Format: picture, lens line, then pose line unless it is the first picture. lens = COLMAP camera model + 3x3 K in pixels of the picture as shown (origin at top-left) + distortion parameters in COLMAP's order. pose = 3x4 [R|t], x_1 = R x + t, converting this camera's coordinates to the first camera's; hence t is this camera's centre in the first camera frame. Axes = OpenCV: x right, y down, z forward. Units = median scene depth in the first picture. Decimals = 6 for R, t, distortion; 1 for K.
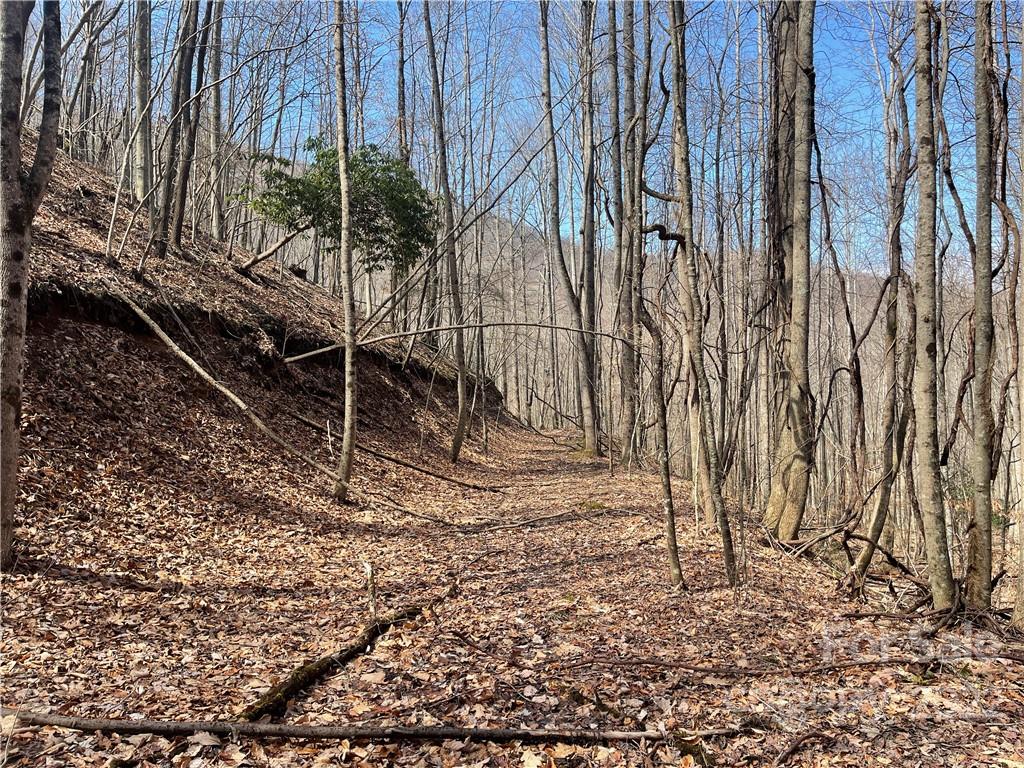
lens RADIAL K [[761.3, 0, 512.0], [0, 761.3, 384.0], [0, 0, 1]] dist [0.092825, -0.127400]
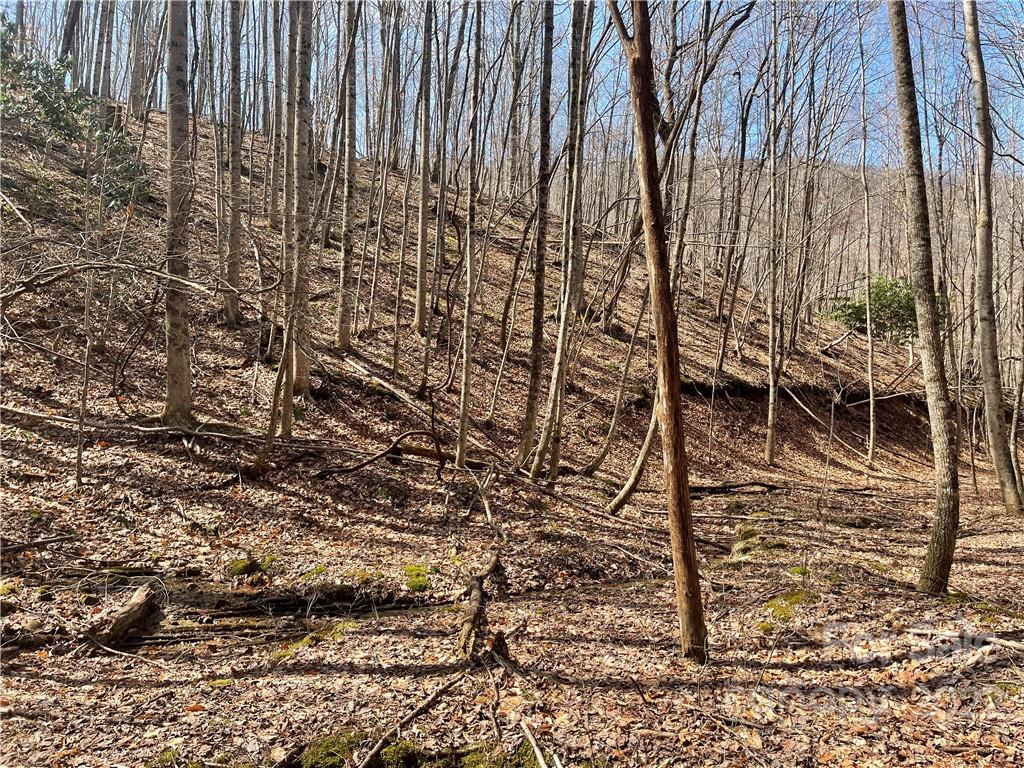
lens RADIAL K [[761.3, 0, 512.0], [0, 761.3, 384.0], [0, 0, 1]] dist [0.092825, -0.127400]
pose [[0.758795, 0.006186, -0.651300, 0.505854], [-0.017623, 0.999784, -0.011036, -0.066698], [0.651091, 0.019851, 0.758740, -1.579278]]
